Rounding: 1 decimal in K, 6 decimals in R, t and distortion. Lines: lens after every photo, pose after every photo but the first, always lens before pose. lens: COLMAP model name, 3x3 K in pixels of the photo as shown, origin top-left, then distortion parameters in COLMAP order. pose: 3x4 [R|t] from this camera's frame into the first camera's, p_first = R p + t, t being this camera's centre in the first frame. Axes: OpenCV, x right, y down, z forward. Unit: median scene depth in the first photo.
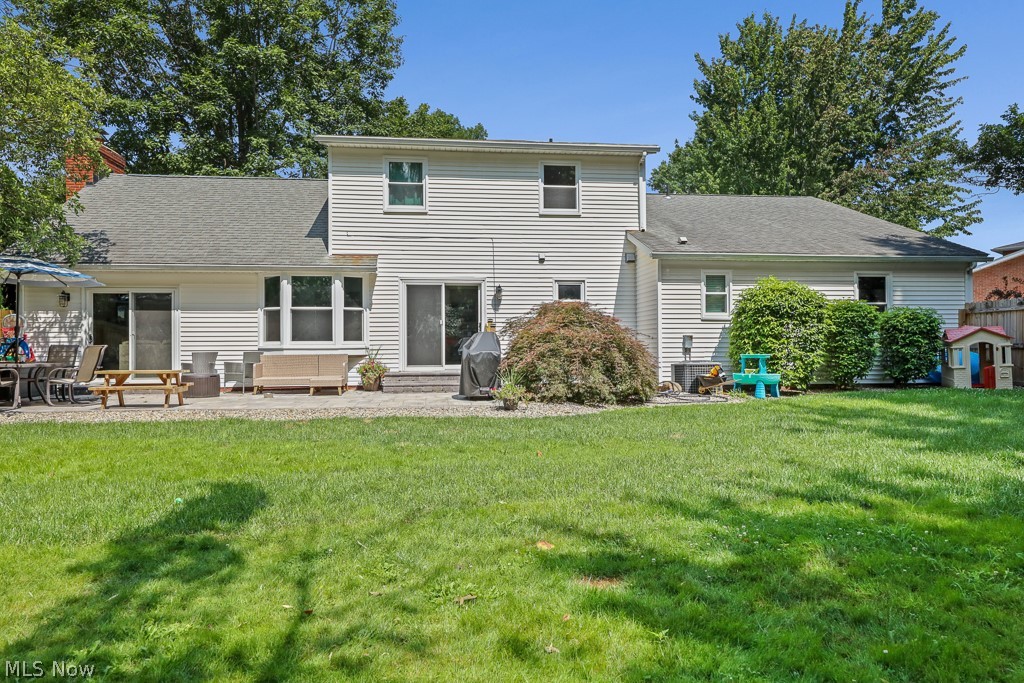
lens RADIAL K [[676.9, 0, 506.9], [0, 676.9, 343.1], [0, 0, 1]] dist [0.009016, 0.004848]
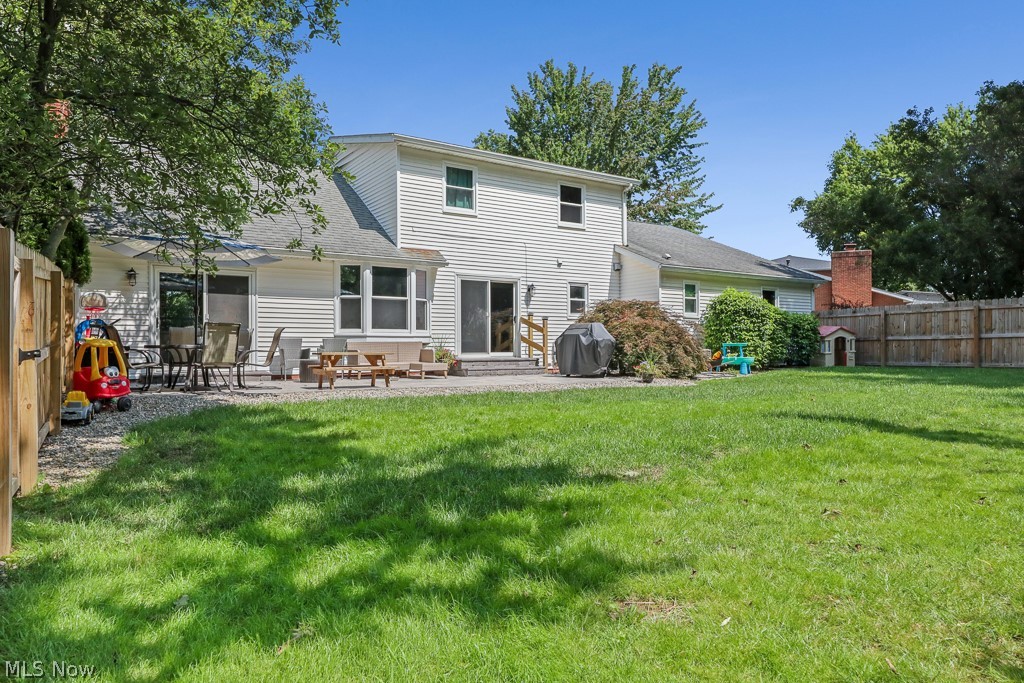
lens RADIAL K [[676.9, 0, 516.1], [0, 676.9, 346.8], [0, 0, 1]] dist [0.009016, 0.004848]
pose [[0.886777, 0.003964, 0.462180, -0.594206], [-0.006455, 0.999972, 0.003810, 0.018951], [-0.462152, -0.006362, 0.886778, -0.021724]]
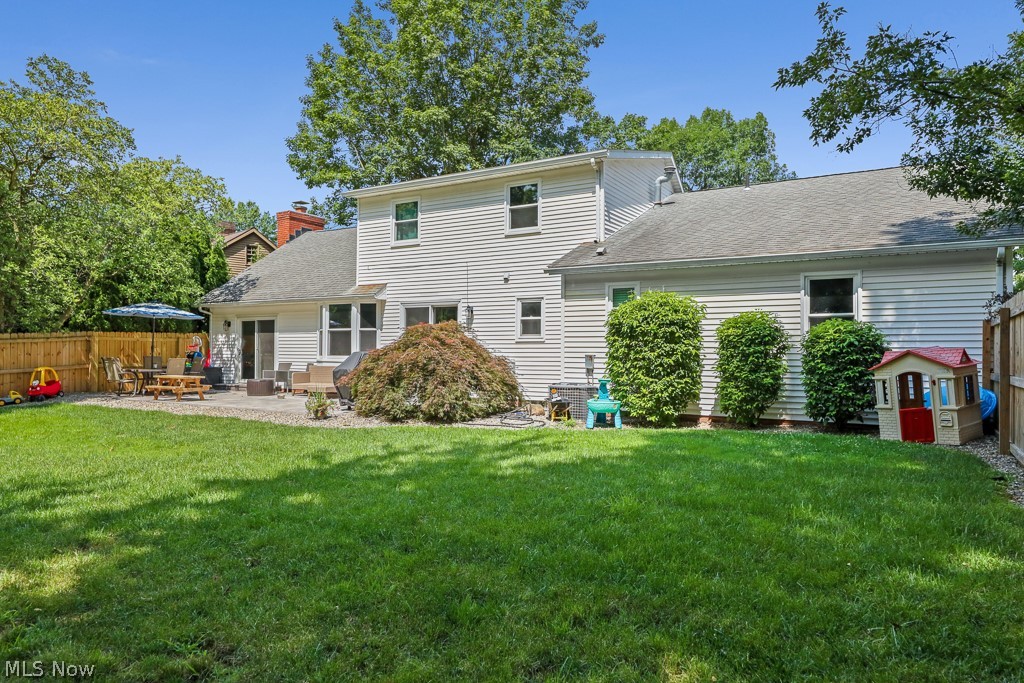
lens RADIAL K [[676.9, 0, 502.3], [0, 676.9, 339.3], [0, 0, 1]] dist [0.009016, 0.004848]
pose [[0.788076, -0.002491, -0.615573, 0.718642], [-0.002260, 0.999973, -0.006940, -0.025172], [0.615574, 0.006860, 0.788049, 0.189645]]
